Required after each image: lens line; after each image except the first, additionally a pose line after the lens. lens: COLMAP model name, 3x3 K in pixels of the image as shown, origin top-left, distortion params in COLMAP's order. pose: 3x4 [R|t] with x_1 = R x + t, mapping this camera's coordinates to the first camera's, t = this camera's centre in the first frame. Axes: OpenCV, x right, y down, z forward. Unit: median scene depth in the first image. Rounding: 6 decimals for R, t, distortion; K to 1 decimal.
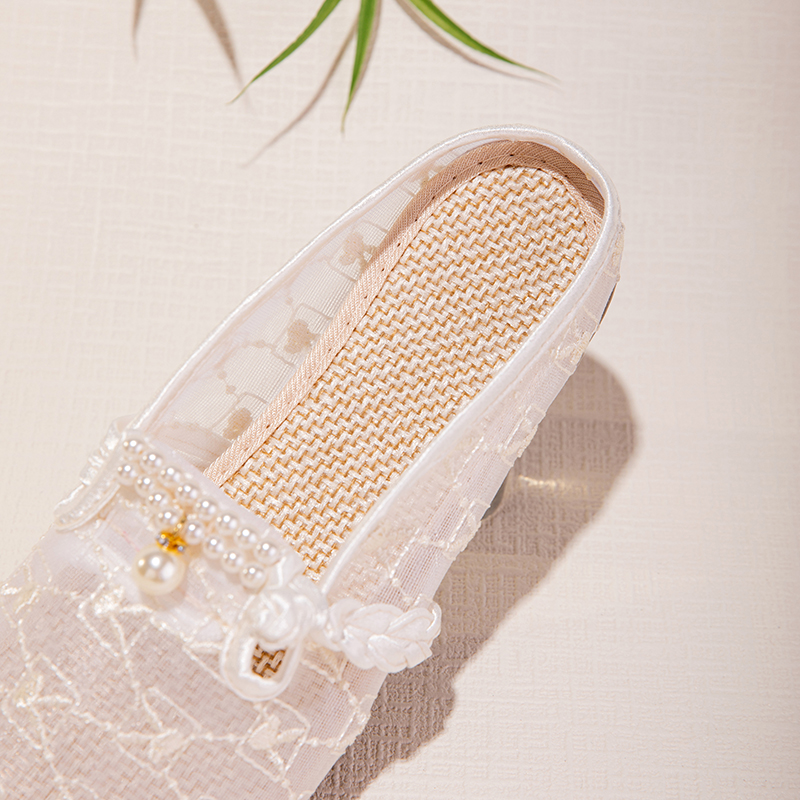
lens RADIAL K [[2427.0, 0, 399.5], [0, 2427.0, 400.0], [0, 0, 1]] dist [0.111614, 0.000000]
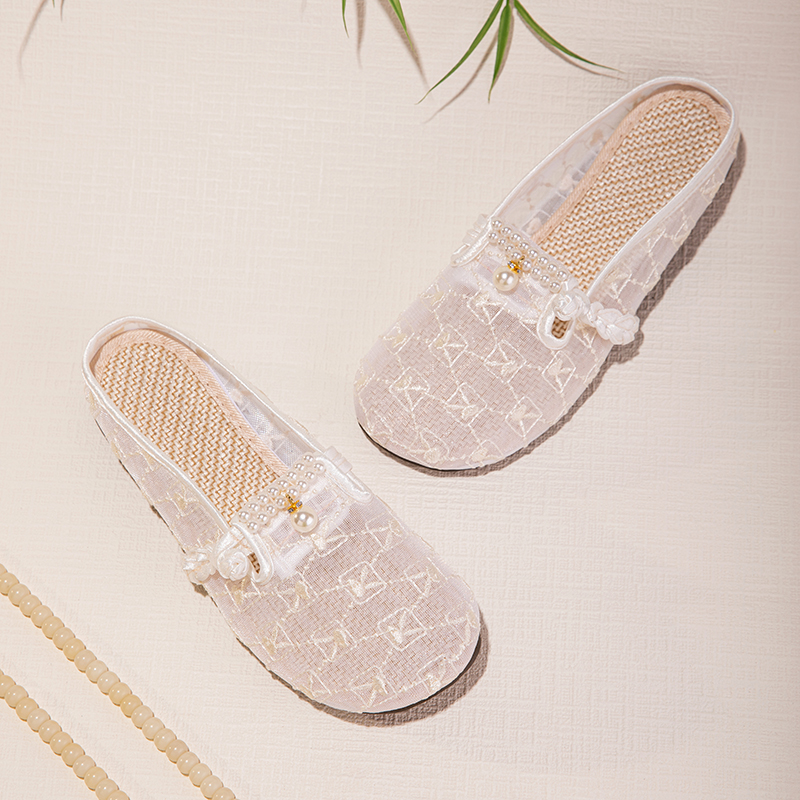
lens RADIAL K [[2296.2, 0, 399.7], [0, 2296.2, 400.9], [0, 0, 1]] dist [0.149746, 0.000000]
pose [[0.998765, 0.034924, -0.035344, -0.105157], [-0.034802, 0.999386, 0.004061, 0.146654], [0.035464, -0.002825, 0.999367, -0.843947]]
